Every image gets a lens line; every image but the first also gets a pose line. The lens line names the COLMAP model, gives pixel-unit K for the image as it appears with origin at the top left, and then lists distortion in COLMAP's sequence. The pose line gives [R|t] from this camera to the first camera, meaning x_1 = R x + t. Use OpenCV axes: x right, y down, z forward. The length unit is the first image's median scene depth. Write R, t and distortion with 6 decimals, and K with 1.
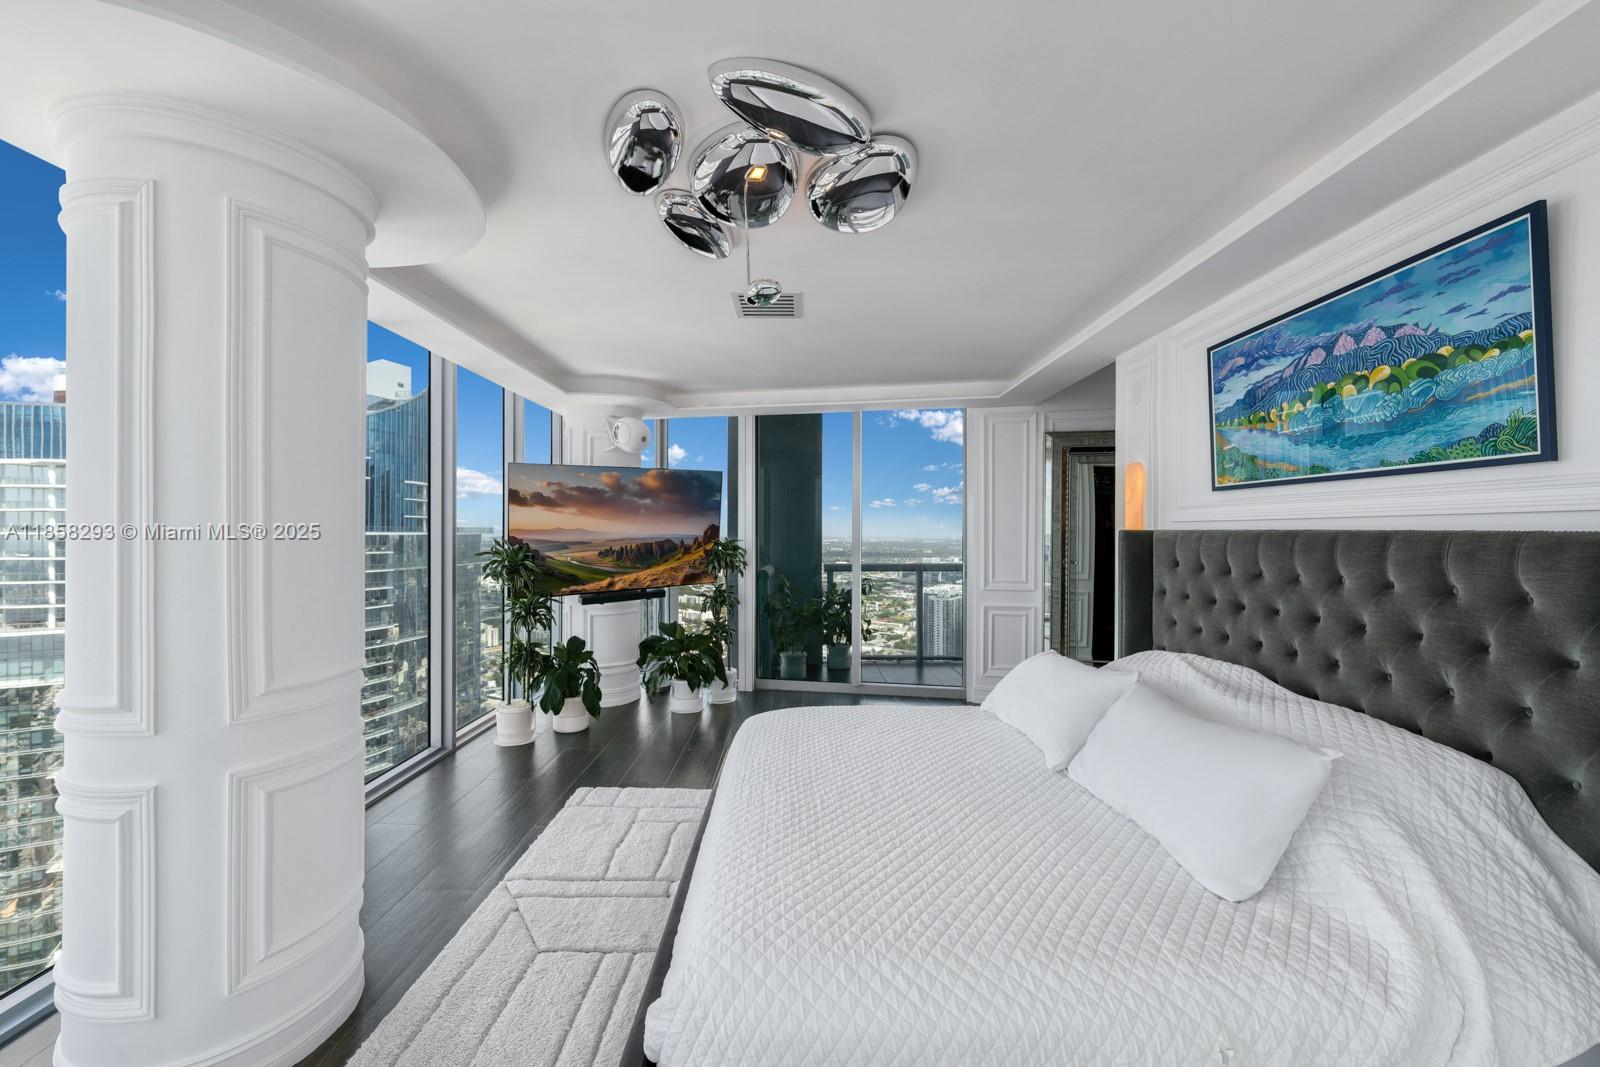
lens RADIAL K [[625.1, 0, 796.4], [0, 625.1, 540.1], [0, 0, 1]] dist [-0.004010, -0.000340]
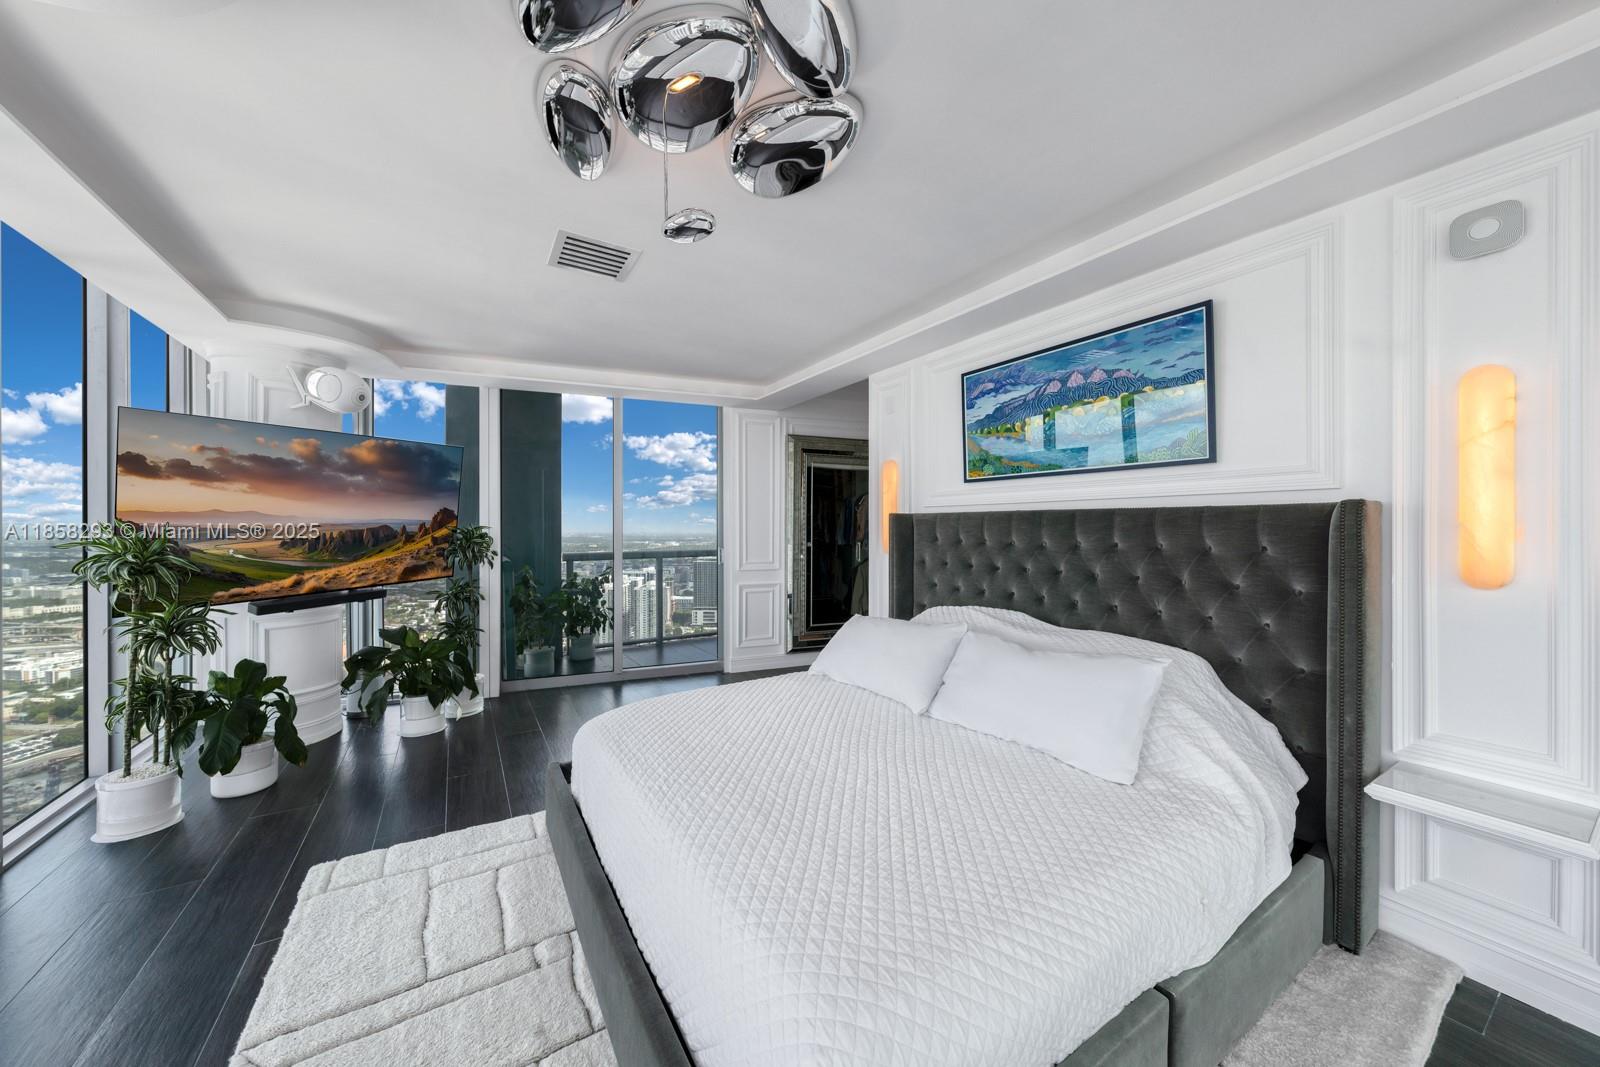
lens RADIAL K [[549.1, 0, 798.1], [0, 549.1, 535.5], [0, 0, 1]] dist [-0.004048, 0.000291]
pose [[0.844279, -0.010934, 0.535793, -0.266692], [0.010443, 0.999938, 0.003951, 0.026002], [-0.535802, 0.002260, 0.844340, 0.218830]]
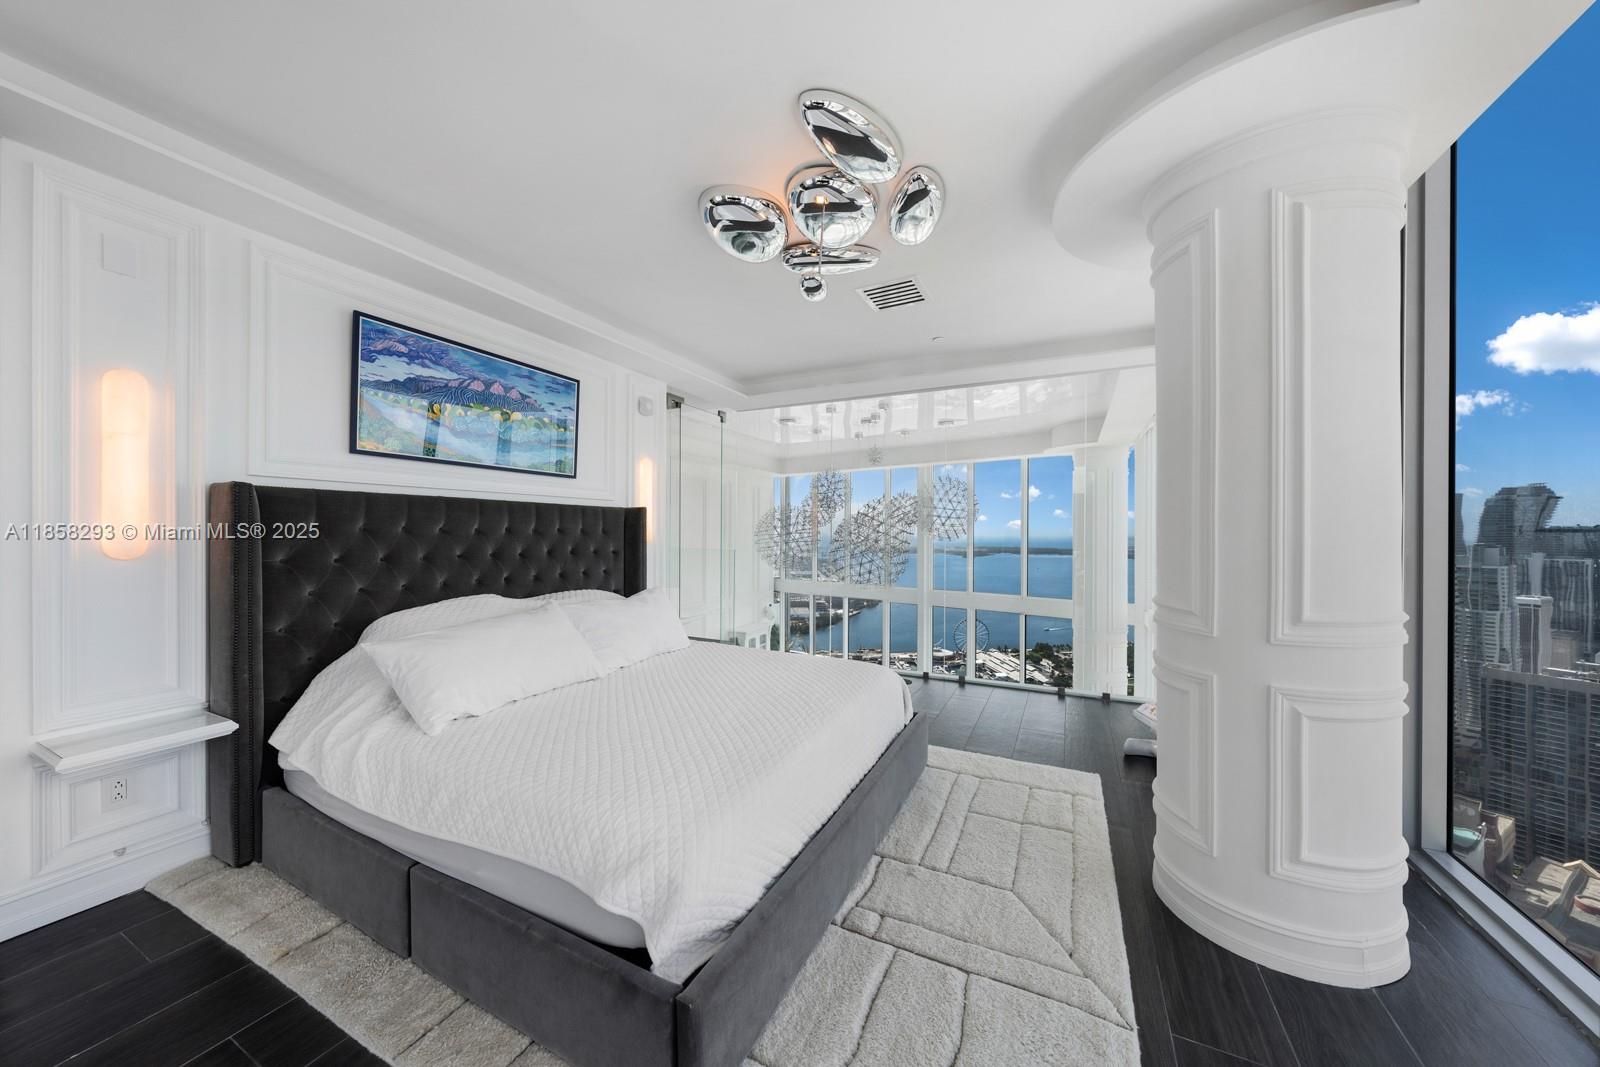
lens RADIAL K [[549.1, 0, 801.4], [0, 549.1, 529.7], [0, 0, 1]] dist [-0.004048, 0.000291]
pose [[-0.899541, -0.000199, 0.436836, -0.390589], [0.003566, 0.999963, 0.007798, 0.043834], [-0.436822, 0.008573, -0.899507, 1.550802]]
